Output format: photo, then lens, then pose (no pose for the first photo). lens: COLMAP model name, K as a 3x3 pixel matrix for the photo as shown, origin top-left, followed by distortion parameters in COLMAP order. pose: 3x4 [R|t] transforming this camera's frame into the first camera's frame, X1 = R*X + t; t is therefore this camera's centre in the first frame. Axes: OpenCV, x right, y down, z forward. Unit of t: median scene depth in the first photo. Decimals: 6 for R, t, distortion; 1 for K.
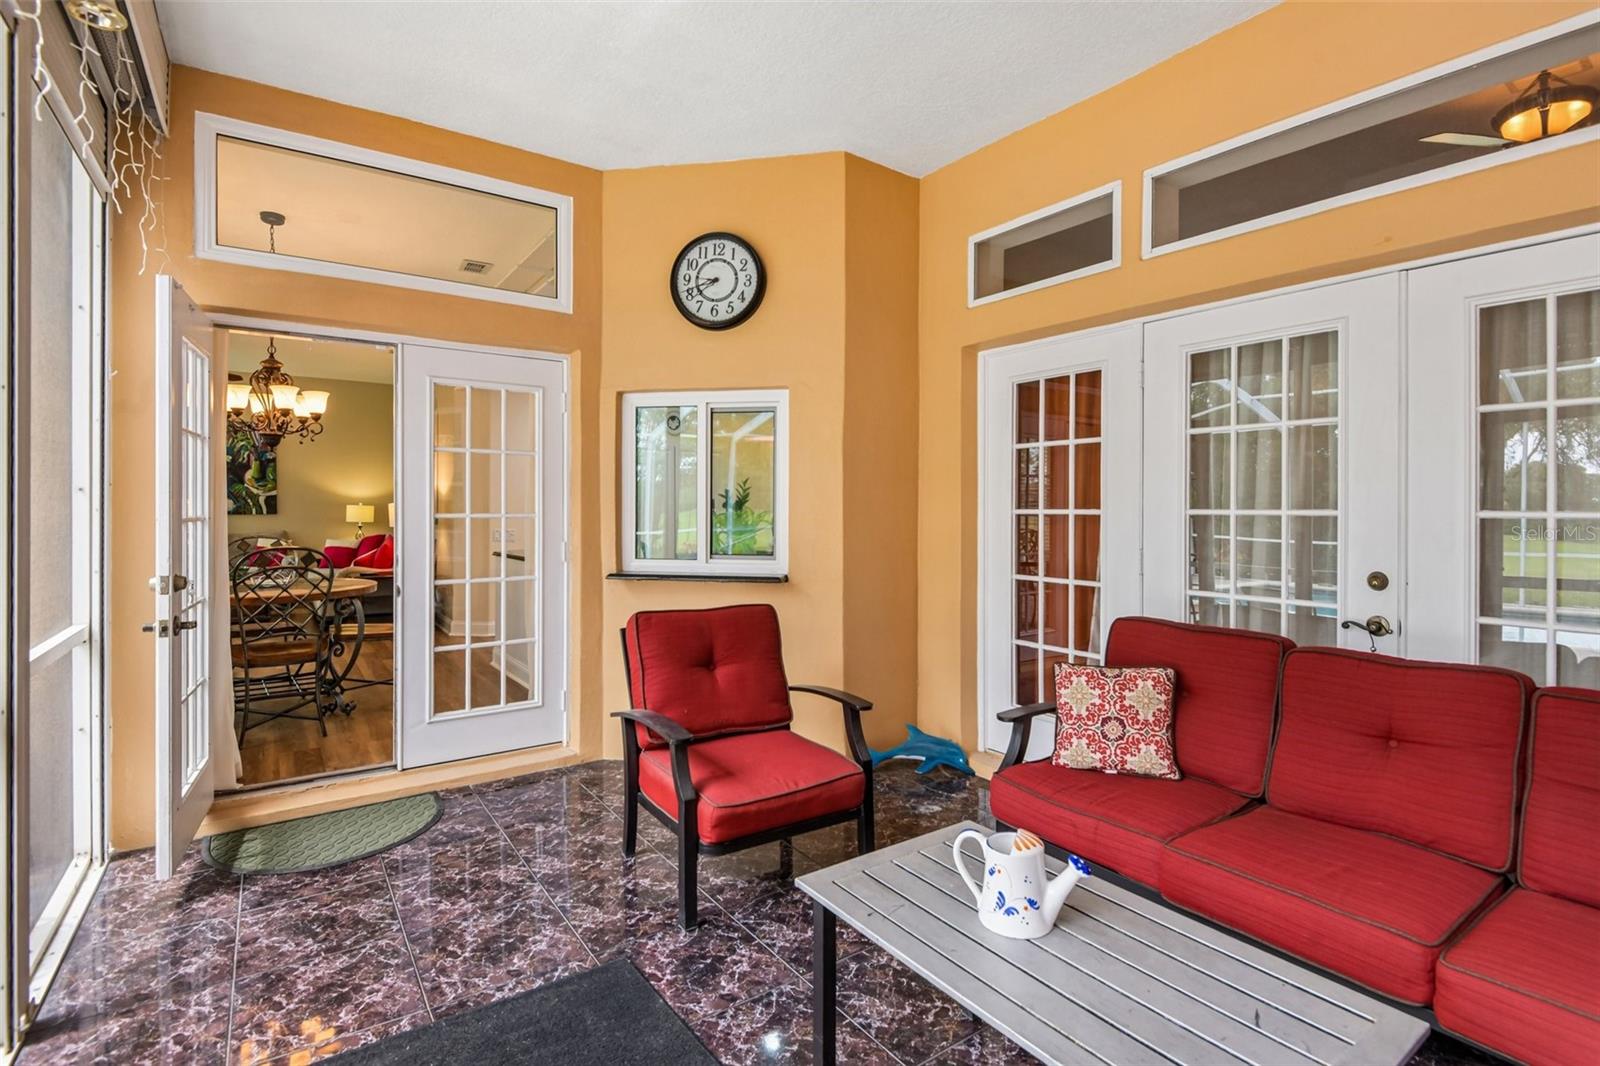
lens RADIAL K [[757.6, 0, 808.1], [0, 757.6, 529.9], [0, 0, 1]] dist [-0.032600, -0.000155]
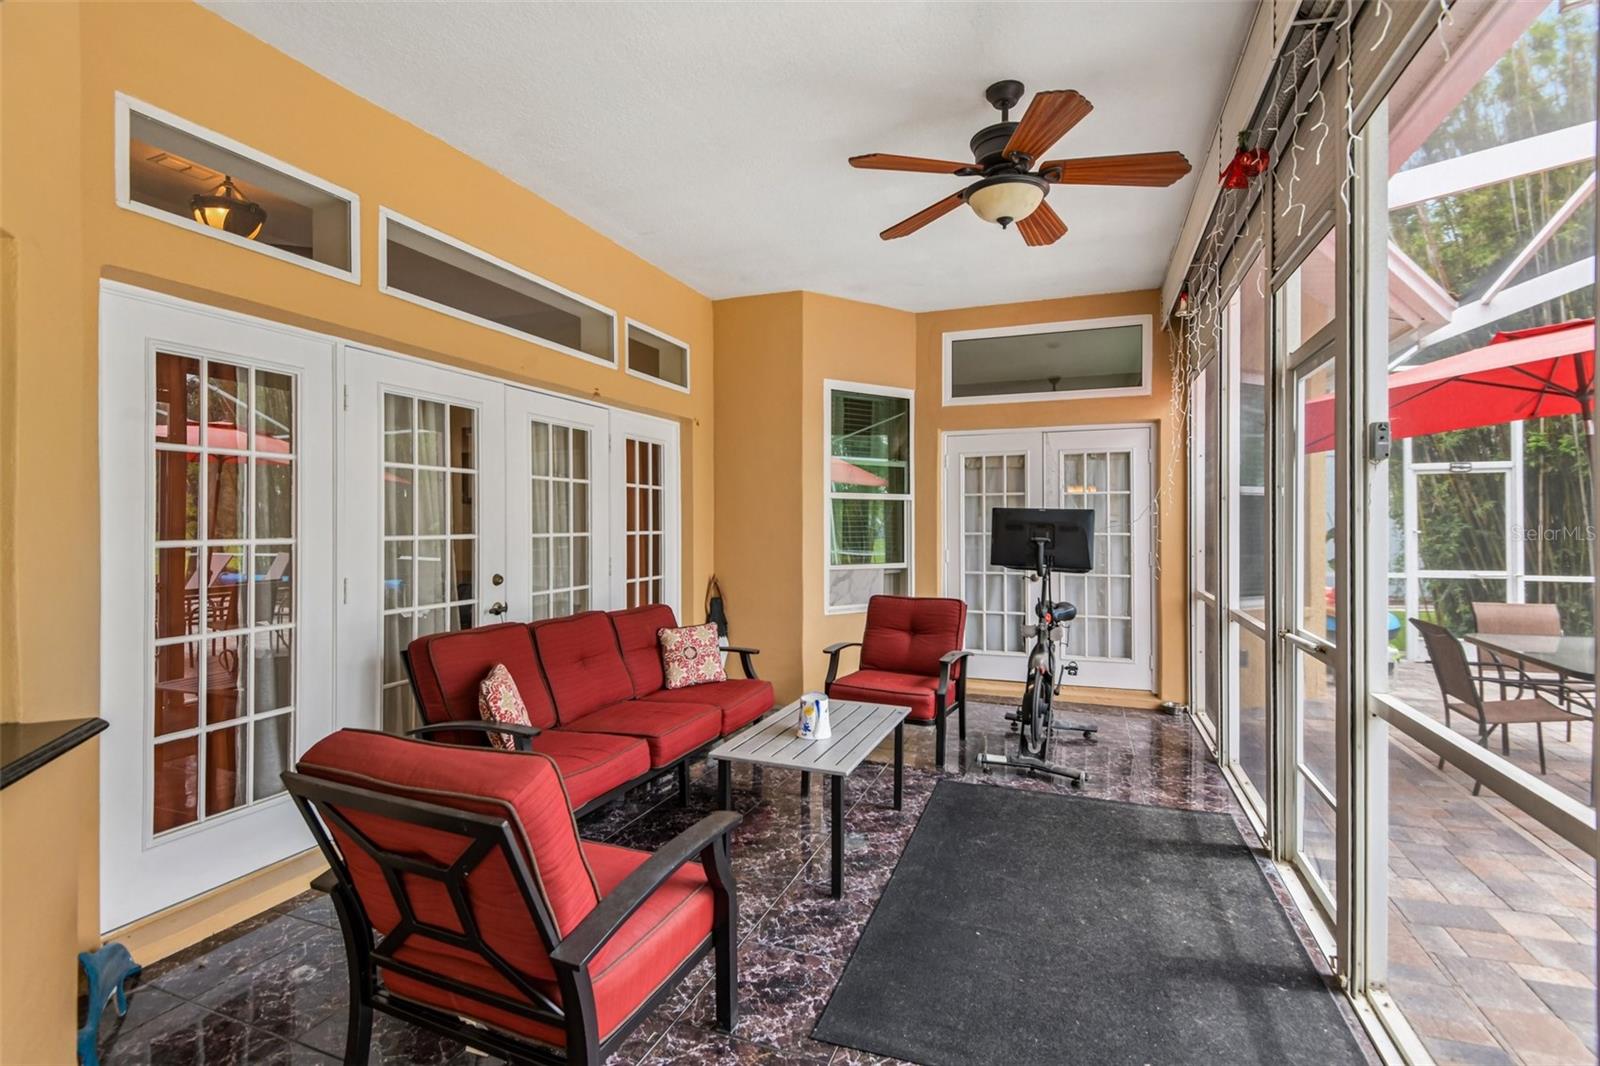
lens RADIAL K [[757.6, 0, 808.1], [0, 757.6, 529.9], [0, 0, 1]] dist [-0.032600, -0.000155]
pose [[-0.563432, 0.002617, 0.826158, -0.886051], [0.030529, 0.999378, 0.017654, -0.042339], [-0.825598, 0.035169, -0.563161, 1.346017]]
